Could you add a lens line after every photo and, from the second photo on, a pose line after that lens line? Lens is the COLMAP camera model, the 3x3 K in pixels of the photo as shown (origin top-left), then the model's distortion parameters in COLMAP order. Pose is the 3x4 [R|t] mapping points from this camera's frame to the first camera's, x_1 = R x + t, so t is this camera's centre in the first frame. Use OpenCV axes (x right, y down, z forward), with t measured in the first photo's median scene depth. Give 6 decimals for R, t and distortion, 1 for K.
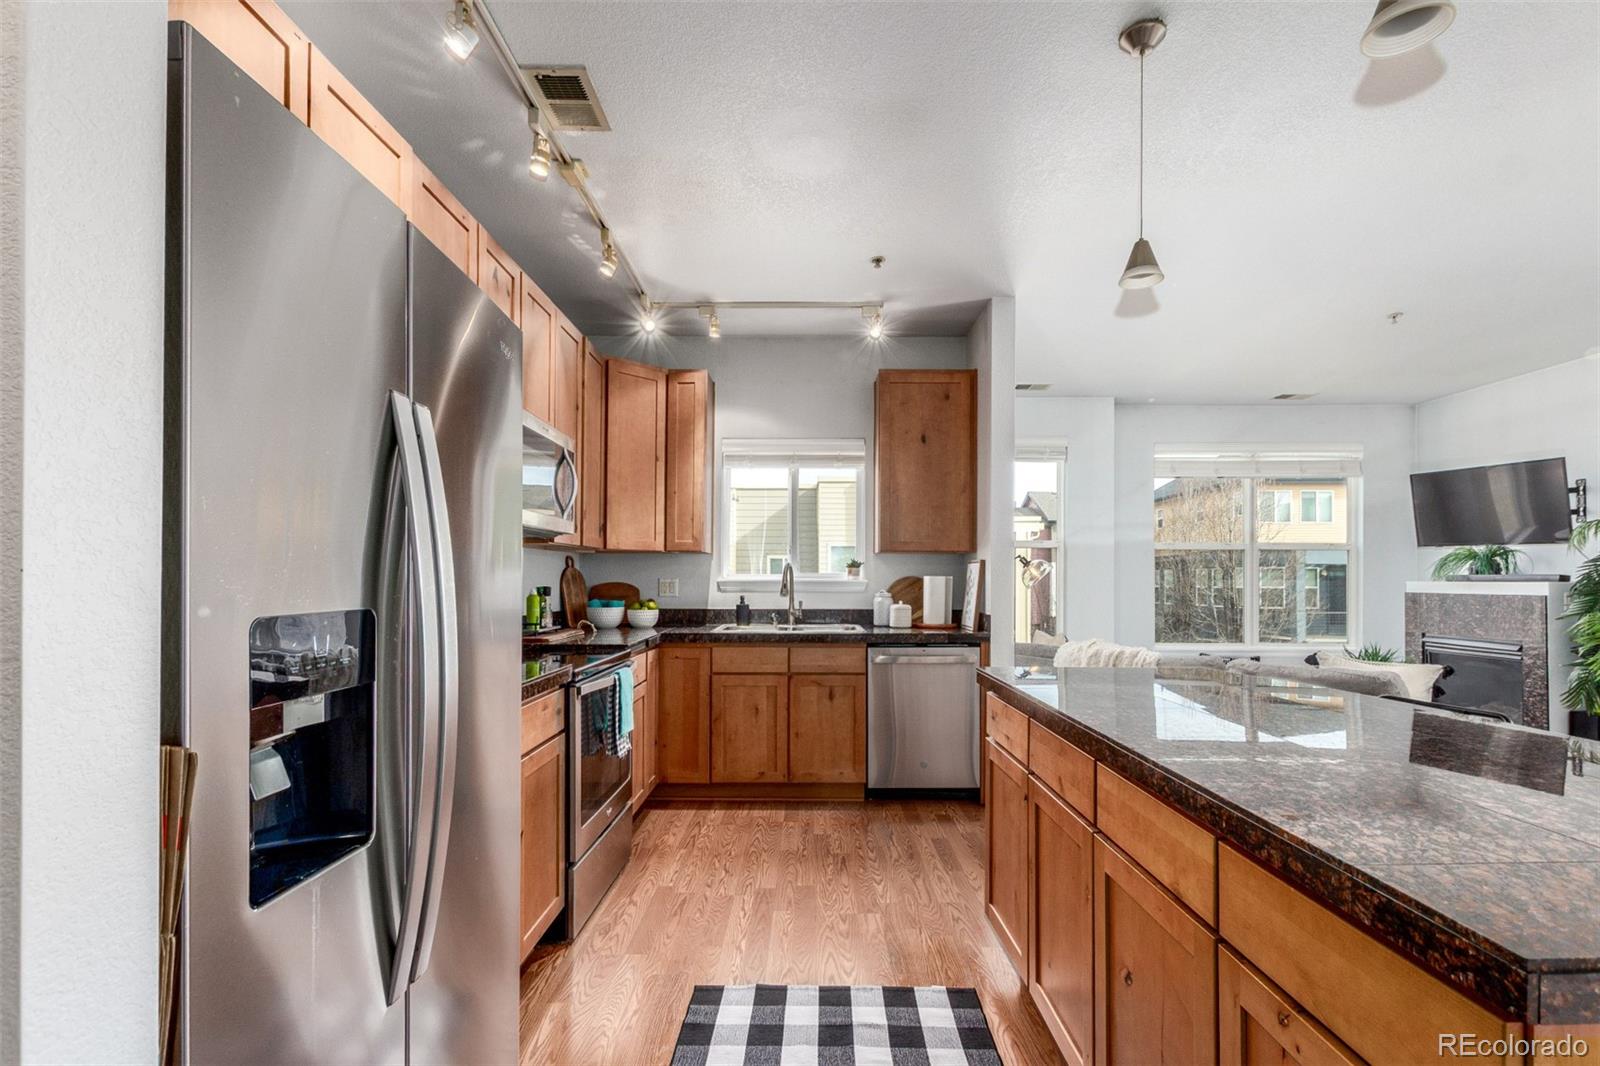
lens RADIAL K [[736.6, 0, 808.4], [0, 736.6, 575.5], [0, 0, 1]] dist [0.007807, -0.003514]
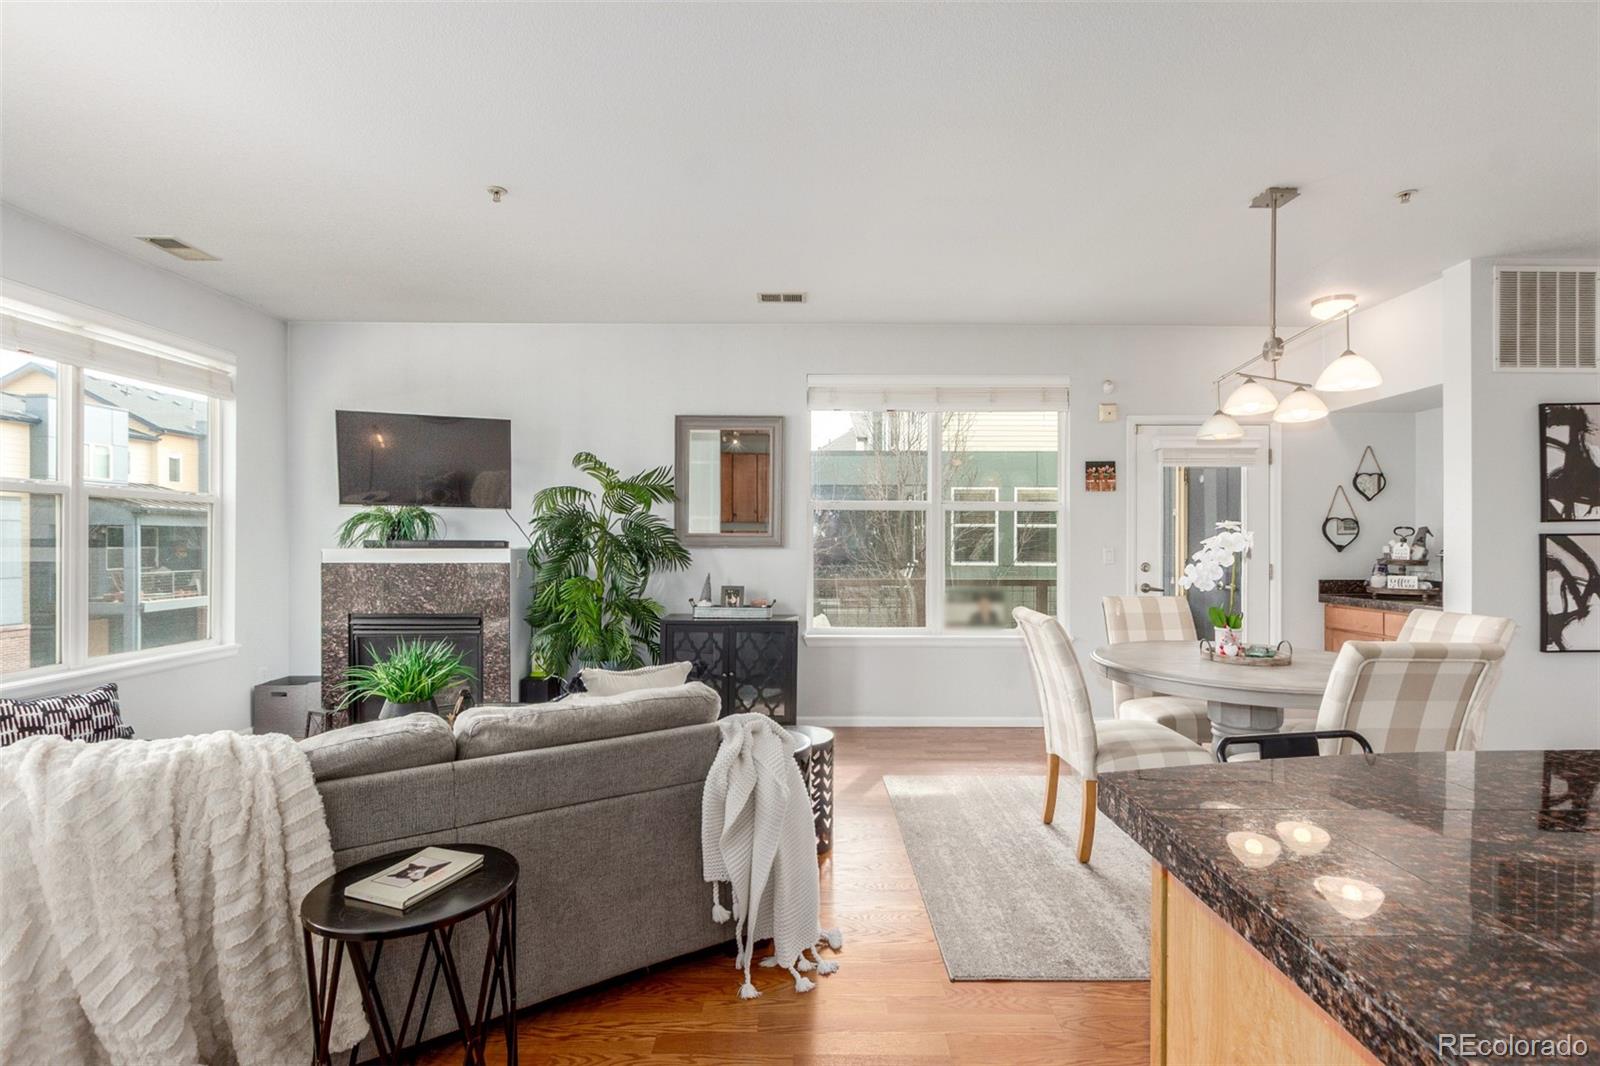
lens RADIAL K [[736.6, 0, 803.1], [0, 736.6, 541.3], [0, 0, 1]] dist [0.007807, -0.003514]
pose [[-0.001703, -0.003781, 0.999991, 0.055666], [-0.006776, 0.999970, 0.003770, -0.007970], [-0.999976, -0.006769, -0.001728, 0.684154]]
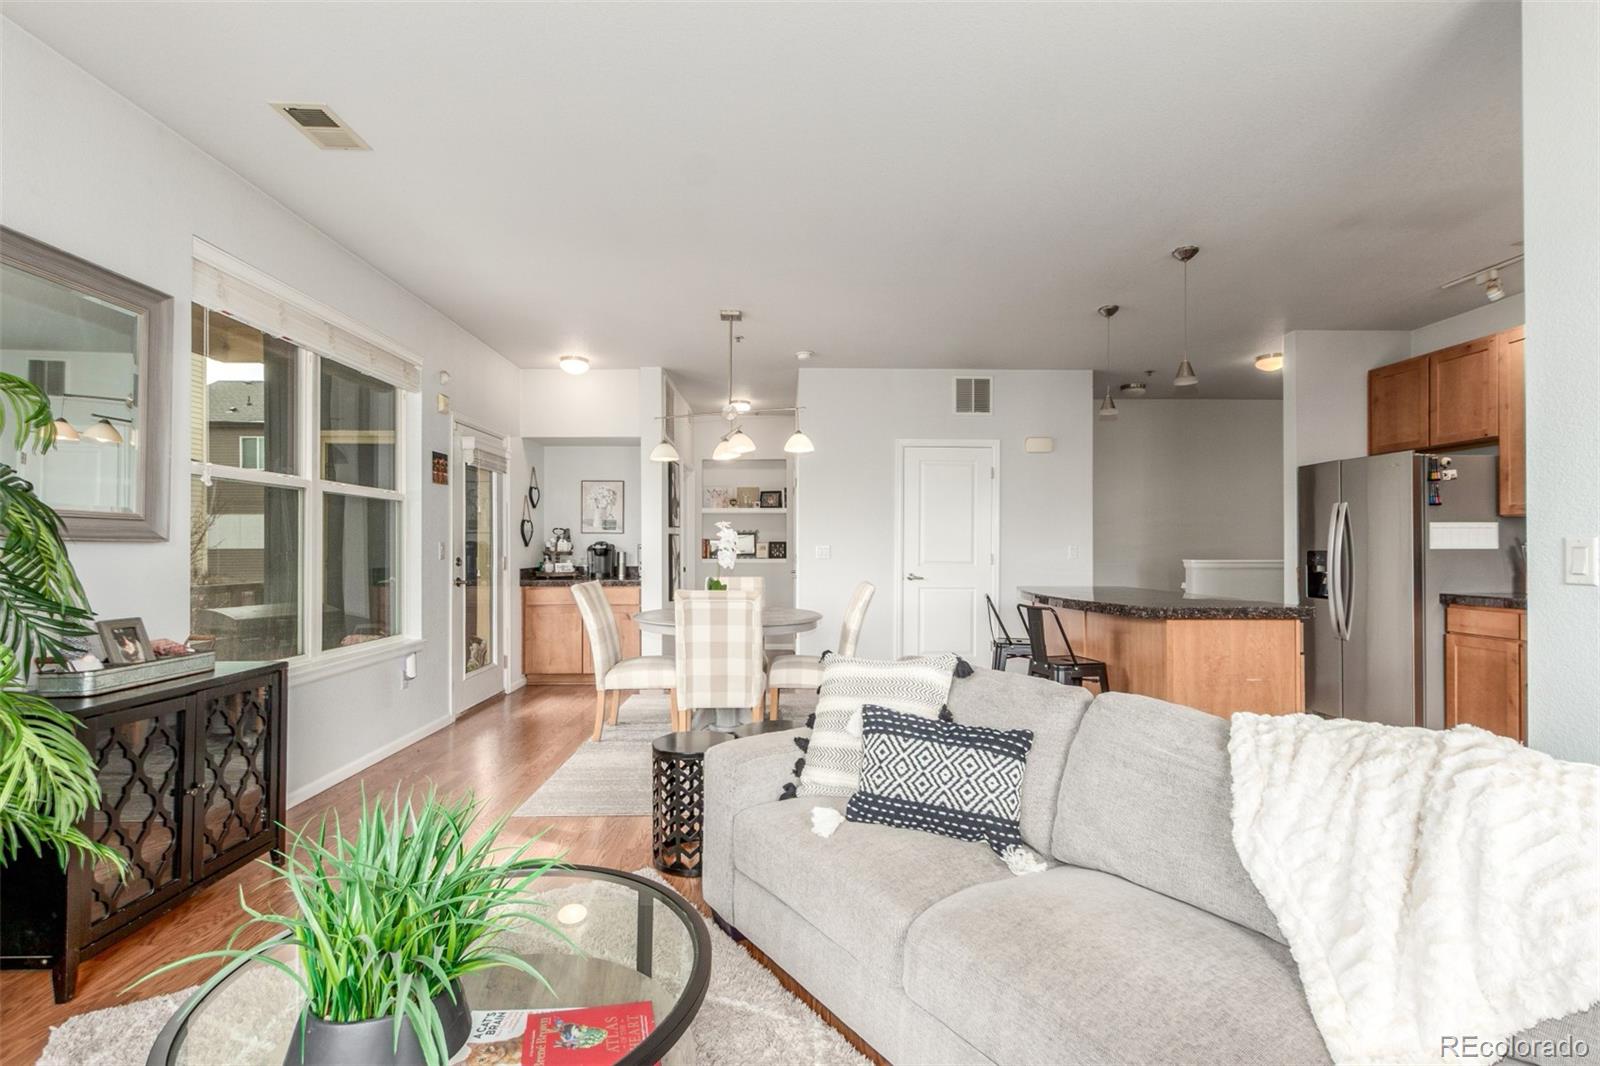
lens RADIAL K [[736.6, 0, 795.0], [0, 736.6, 545.6], [0, 0, 1]] dist [0.007807, -0.003514]
pose [[-0.999847, -0.002637, -0.017302, 0.705336], [-0.002553, 0.999985, -0.004878, 0.012084], [0.017315, -0.004833, -0.999838, 1.357654]]
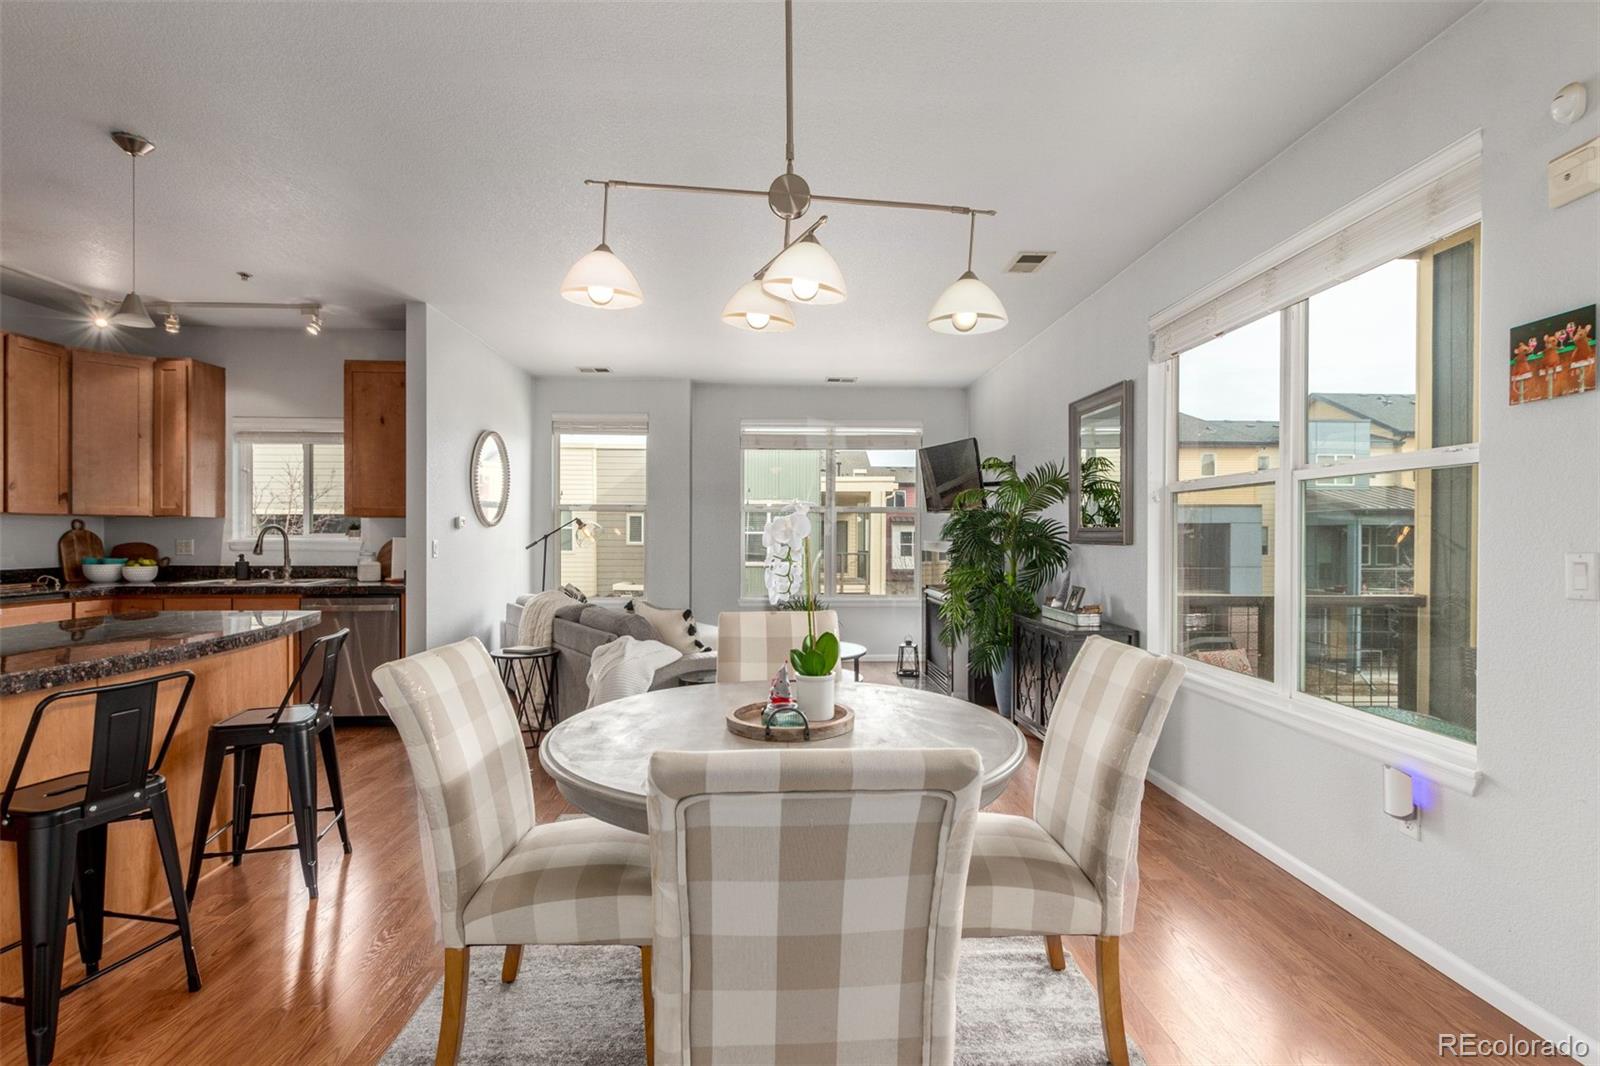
lens RADIAL K [[736.6, 0, 805.7], [0, 736.6, 540.0], [0, 0, 1]] dist [0.007807, -0.003514]
pose [[0.999136, 0.000635, 0.041558, 0.776862], [-0.001098, 0.999938, 0.011115, -0.009206], [-0.041548, -0.011151, 0.999074, -0.196148]]
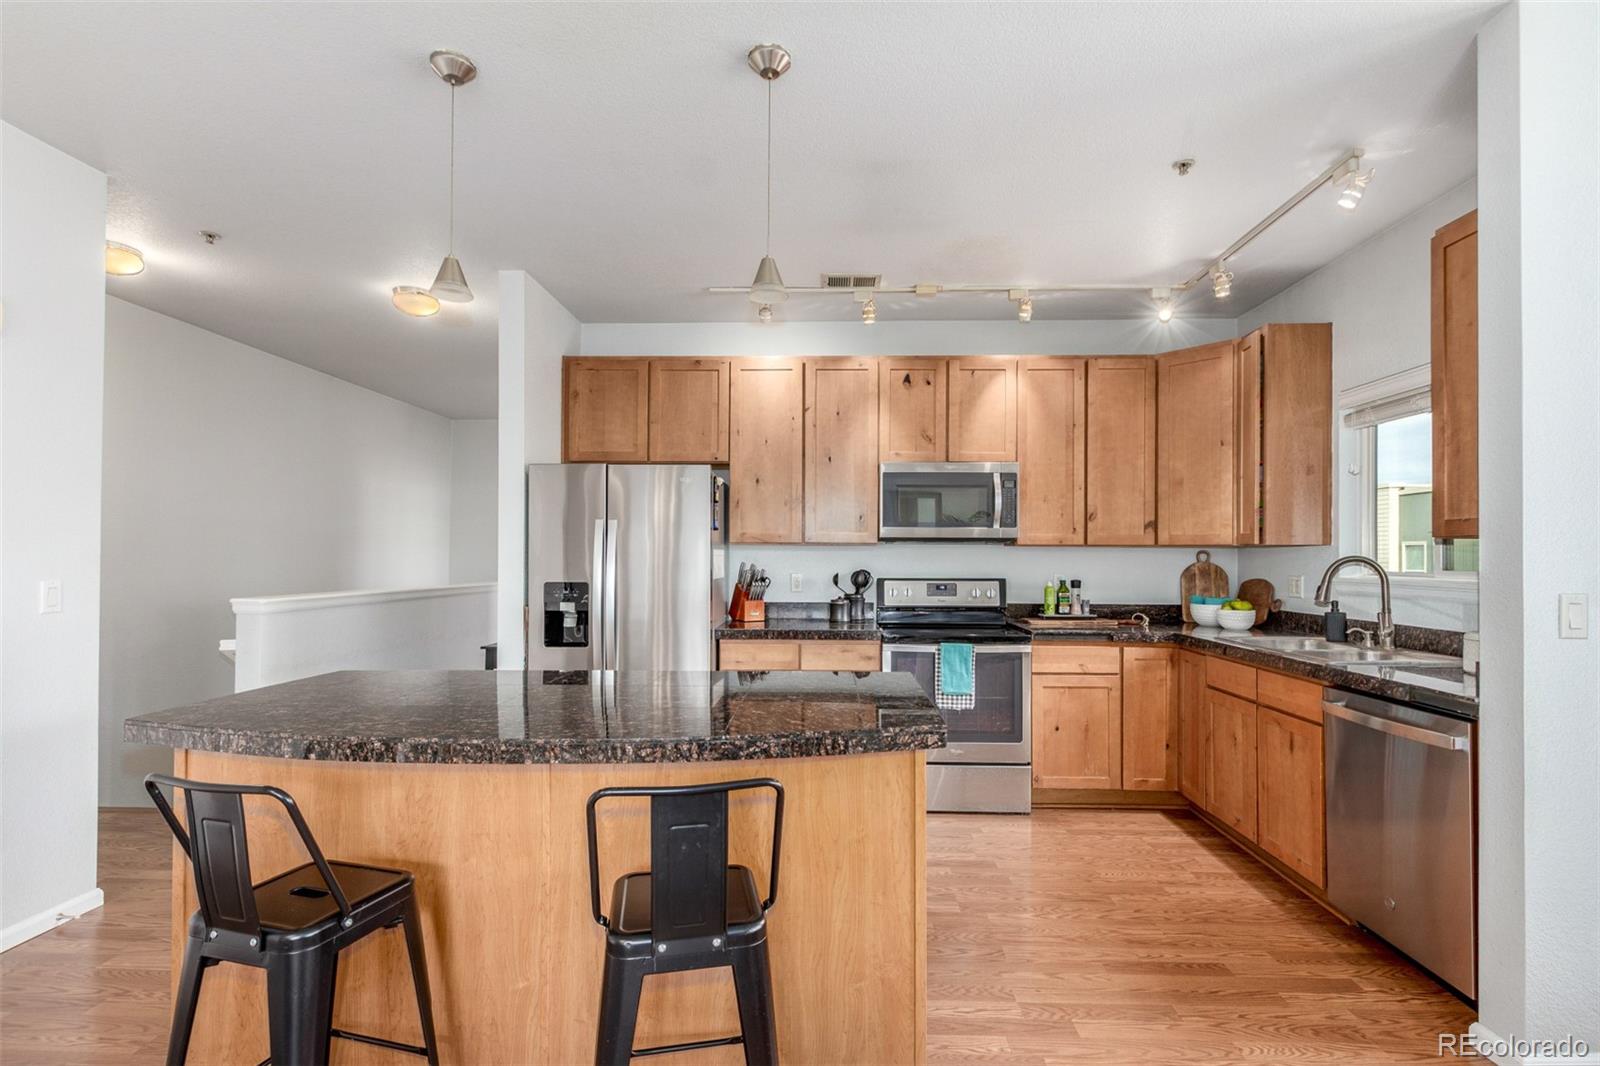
lens RADIAL K [[736.6, 0, 808.2], [0, 736.6, 550.7], [0, 0, 1]] dist [0.007807, -0.003514]
pose [[-0.029588, -0.011039, -0.999501, 0.705603], [-0.000663, 0.999939, -0.011024, -0.015498], [0.999562, 0.000336, -0.029593, 0.514758]]
